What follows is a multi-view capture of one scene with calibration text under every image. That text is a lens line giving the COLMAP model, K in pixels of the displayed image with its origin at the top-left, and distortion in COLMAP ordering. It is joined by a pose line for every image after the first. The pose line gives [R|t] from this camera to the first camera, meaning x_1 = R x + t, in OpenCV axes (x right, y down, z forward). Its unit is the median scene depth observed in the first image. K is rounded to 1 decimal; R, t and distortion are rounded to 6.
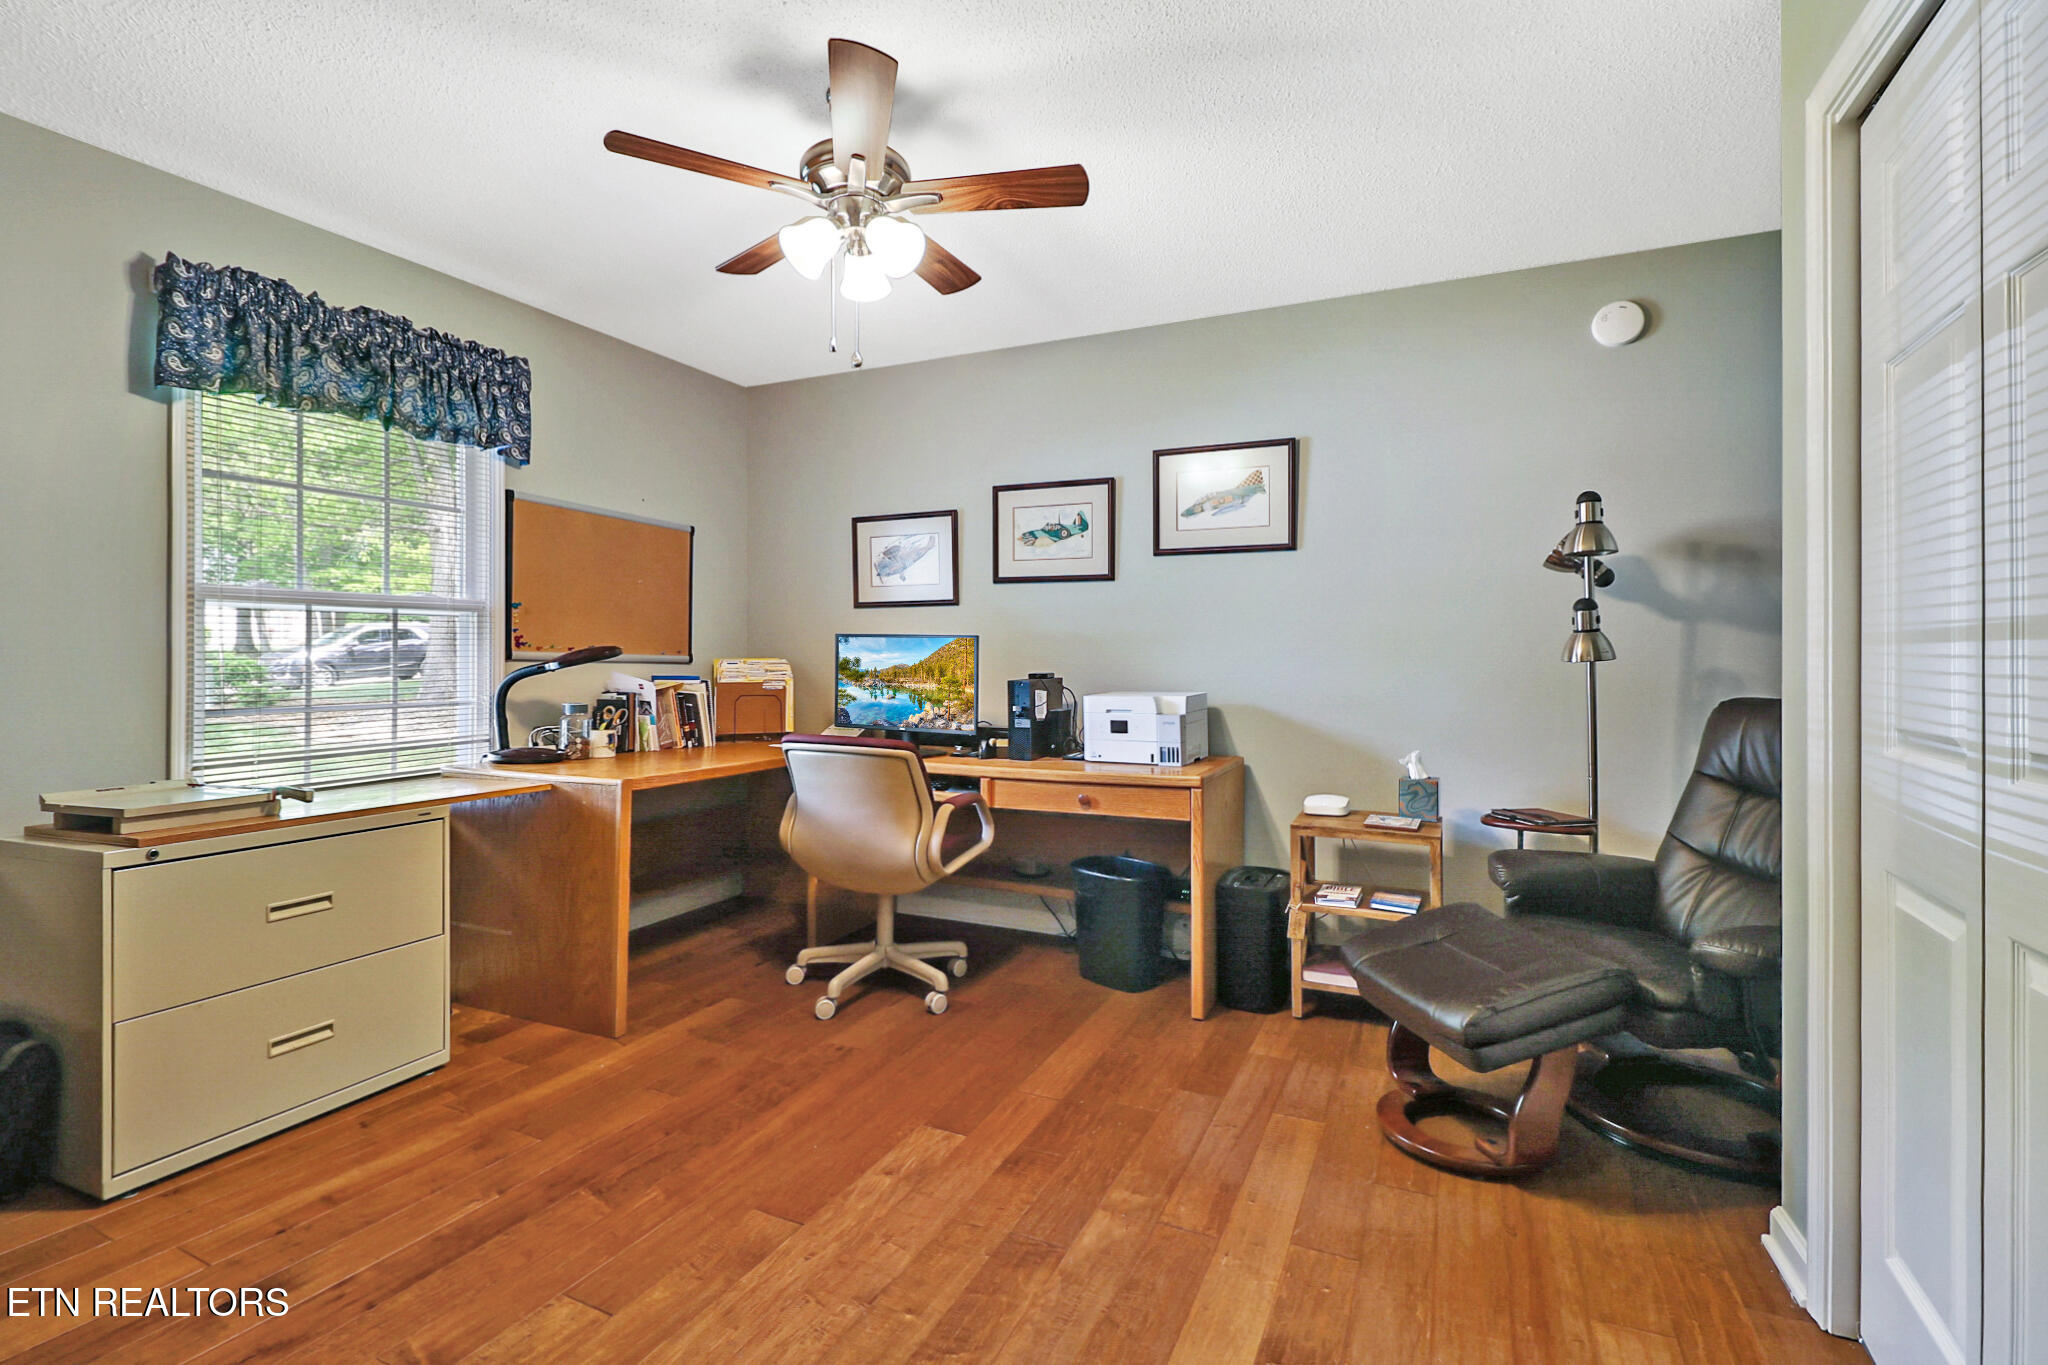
lens RADIAL K [[958.5, 0, 1005.0], [0, 958.5, 647.5], [0, 0, 1]] dist [0.001363, -0.001128]
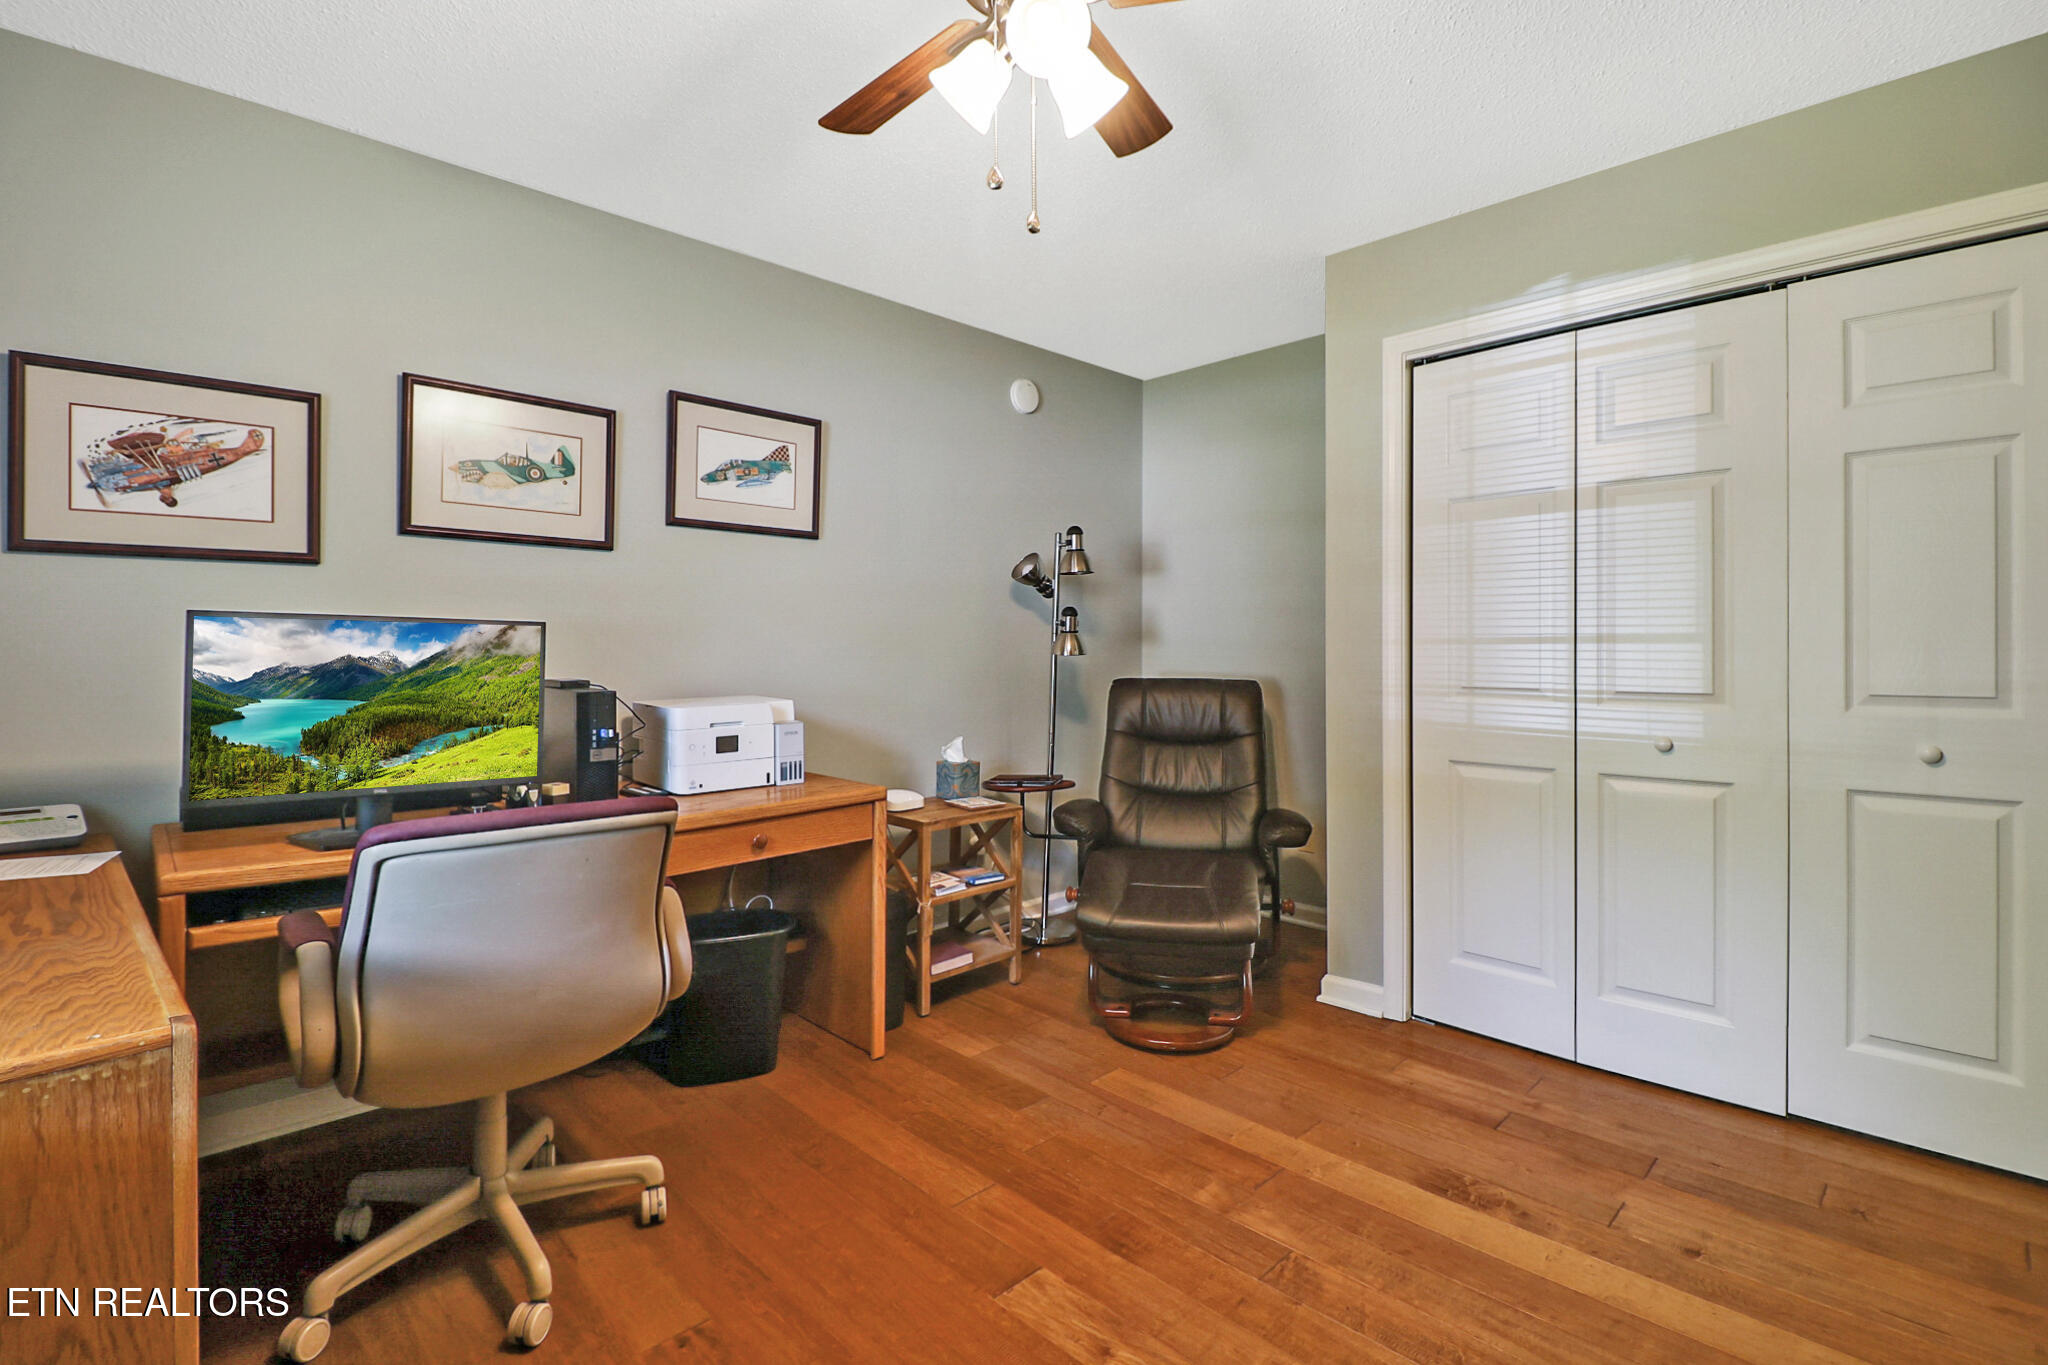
lens RADIAL K [[958.5, 0, 1000.7], [0, 958.5, 650.4], [0, 0, 1]] dist [0.001363, -0.001128]
pose [[0.342232, -0.003922, 0.939607, -0.625988], [-0.005599, 0.999965, 0.006214, 0.000459], [-0.939599, -0.007388, 0.342198, 0.611467]]
